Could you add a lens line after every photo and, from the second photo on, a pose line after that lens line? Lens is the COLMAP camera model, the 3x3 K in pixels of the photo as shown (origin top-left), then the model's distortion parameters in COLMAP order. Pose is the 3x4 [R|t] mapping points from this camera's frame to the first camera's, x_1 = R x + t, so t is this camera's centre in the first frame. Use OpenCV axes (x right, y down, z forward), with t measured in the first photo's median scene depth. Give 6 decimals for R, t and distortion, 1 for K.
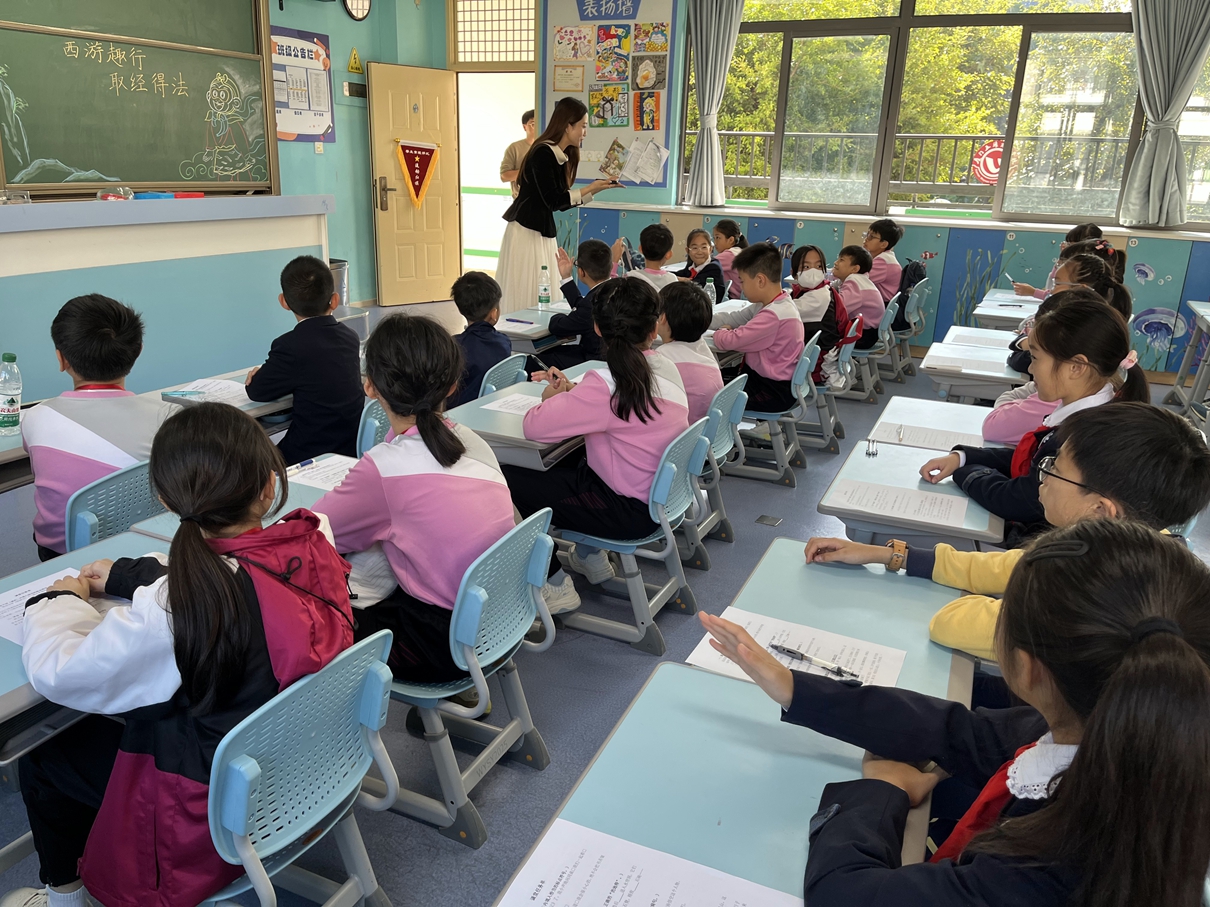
lens RADIAL K [[922.8, 0, 604.8], [0, 922.8, 462.1], [0, 0, 1]] dist [0.067427, -0.055872]
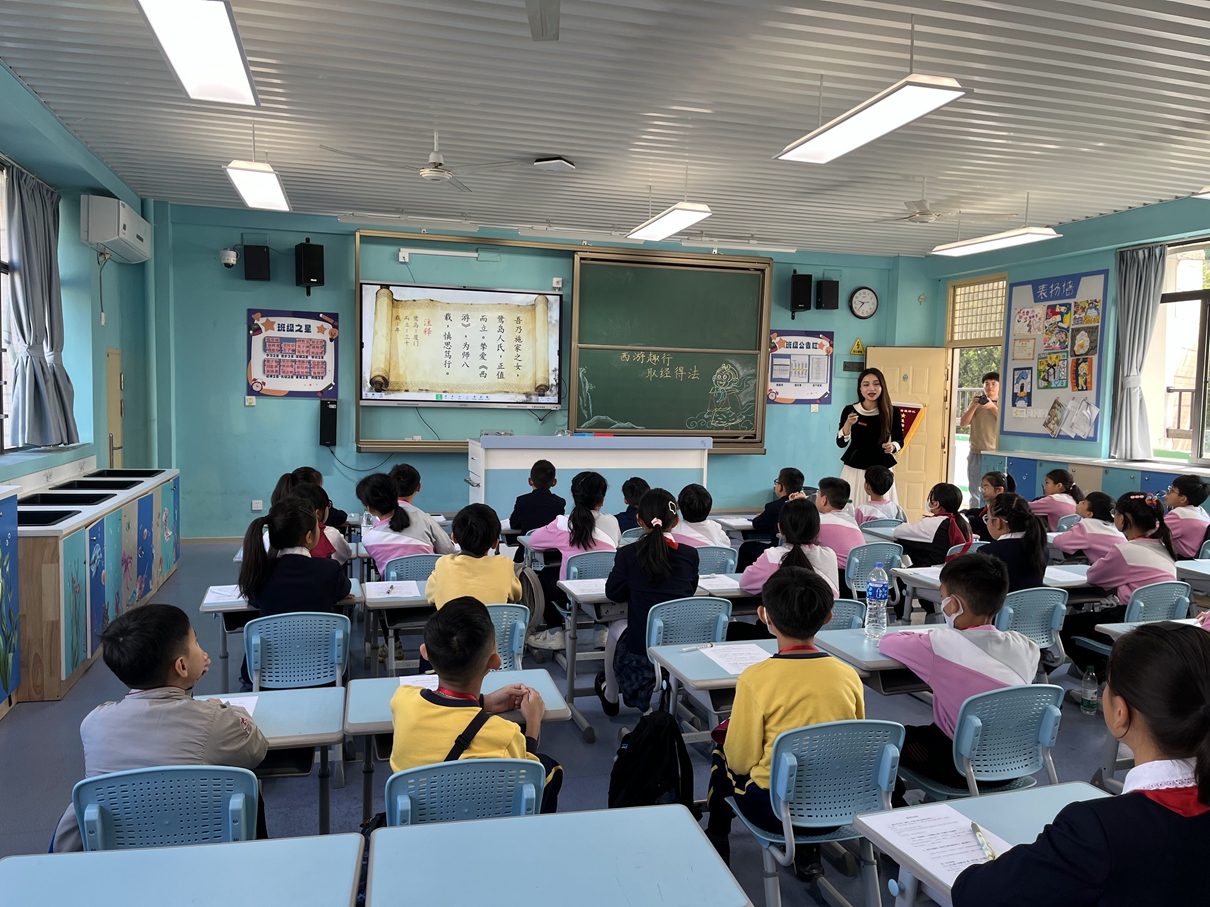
lens RADIAL K [[922.8, 0, 603.4], [0, 922.8, 454.0], [0, 0, 1]] dist [0.067427, -0.055872]
pose [[0.663224, 0.034950, -0.747604, 0.497473], [-0.237198, 0.957229, -0.165677, 0.022915], [0.709839, 0.287211, 0.643148, -0.065196]]
